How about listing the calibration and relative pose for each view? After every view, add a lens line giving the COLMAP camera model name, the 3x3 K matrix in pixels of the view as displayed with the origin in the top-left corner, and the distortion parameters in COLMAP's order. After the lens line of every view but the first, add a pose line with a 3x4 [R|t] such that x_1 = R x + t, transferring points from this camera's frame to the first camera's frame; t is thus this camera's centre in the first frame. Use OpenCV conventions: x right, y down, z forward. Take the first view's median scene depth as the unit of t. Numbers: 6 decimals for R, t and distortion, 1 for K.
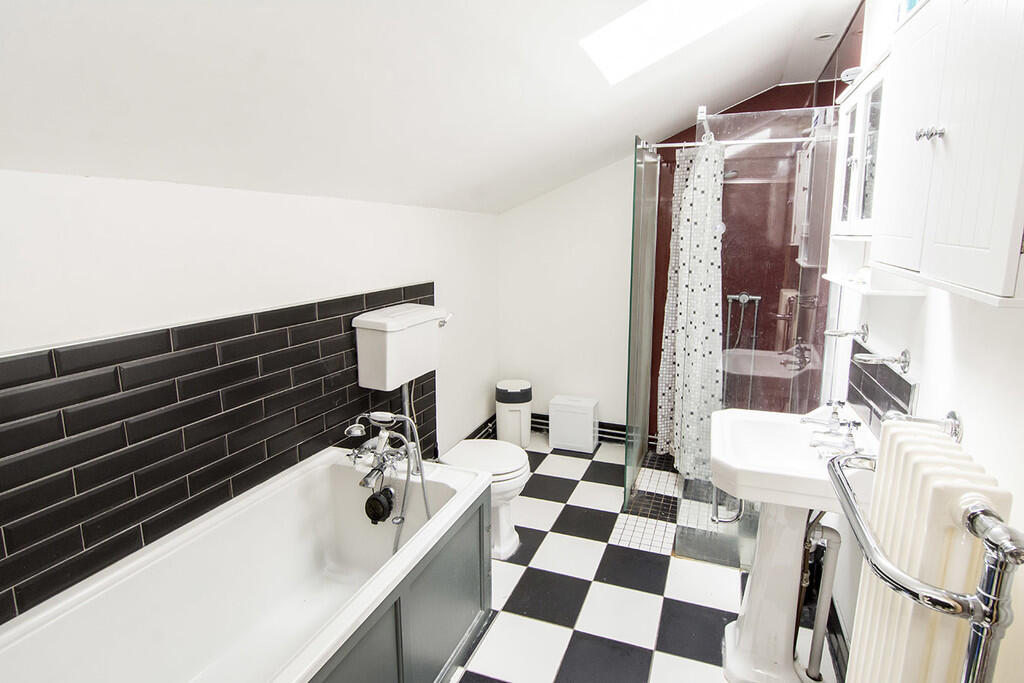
lens RADIAL K [[536.9, 0, 509.3], [0, 536.9, 327.2], [0, 0, 1]] dist [-0.000215, -0.001744]
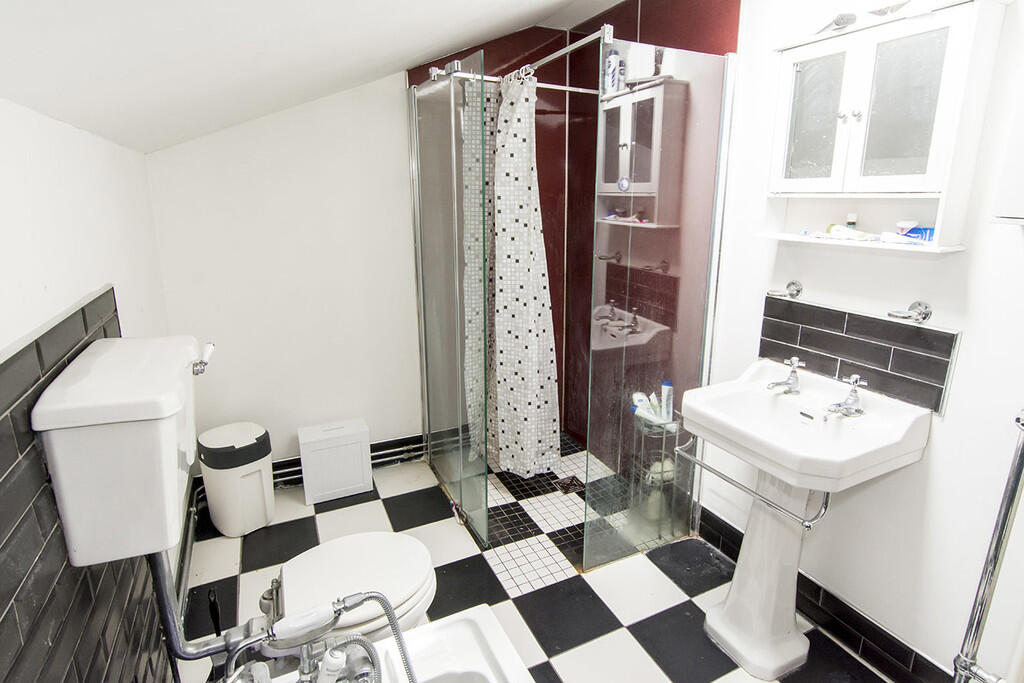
lens RADIAL K [[536.9, 0, 509.3], [0, 536.9, 327.2], [0, 0, 1]] dist [-0.000215, -0.001744]
pose [[0.687024, -0.171644, 0.706071, -0.267681], [0.131047, 0.985035, 0.111948, -0.060931], [-0.714720, 0.015618, 0.699236, 0.420048]]
